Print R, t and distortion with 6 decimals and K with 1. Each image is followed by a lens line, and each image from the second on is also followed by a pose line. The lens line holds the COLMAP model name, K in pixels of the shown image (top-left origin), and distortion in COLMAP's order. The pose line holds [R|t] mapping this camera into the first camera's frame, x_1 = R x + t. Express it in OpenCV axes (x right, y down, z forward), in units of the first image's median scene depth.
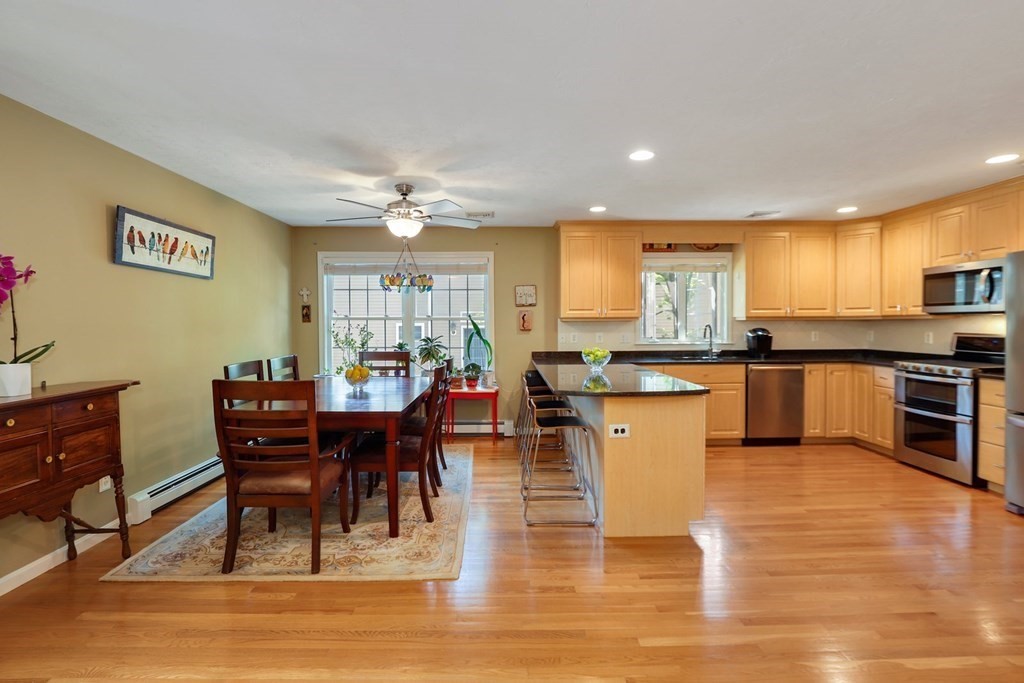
lens RADIAL K [[483.8, 0, 512.0], [0, 483.8, 341.5], [0, 0, 1]] dist [-0.003266, -0.000454]
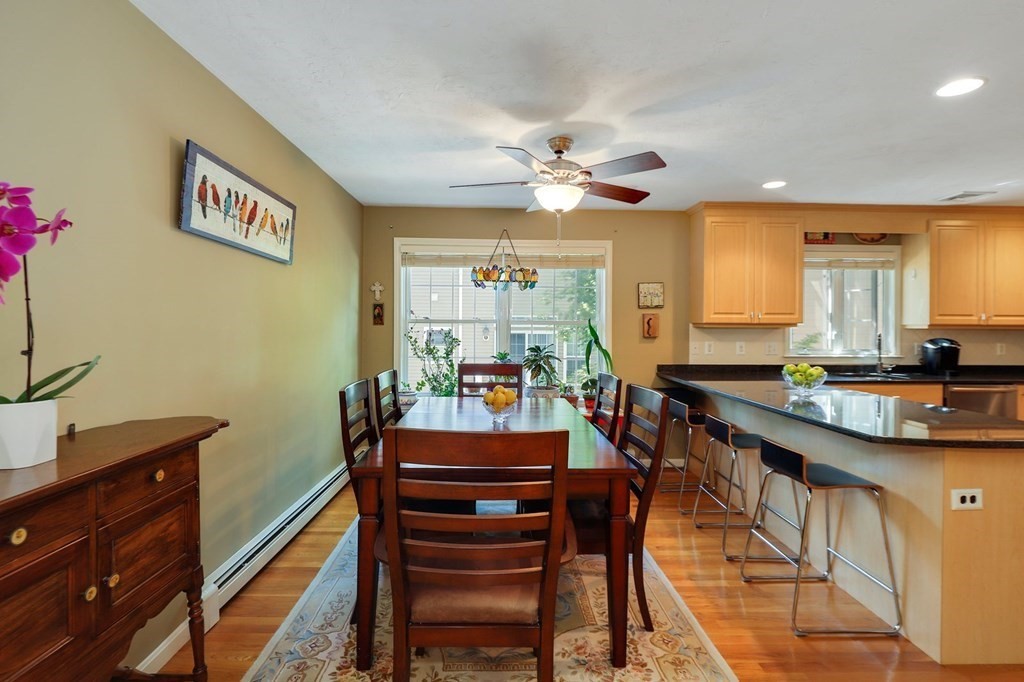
lens RADIAL K [[482.9, 0, 513.1], [0, 482.9, 337.0], [0, 0, 1]] dist [-0.004321, 0.000284]
pose [[0.999795, 0.010573, 0.017276, -0.318564], [-0.010246, 0.999769, -0.018915, -0.010806], [-0.017472, 0.018734, 0.999672, 0.291002]]
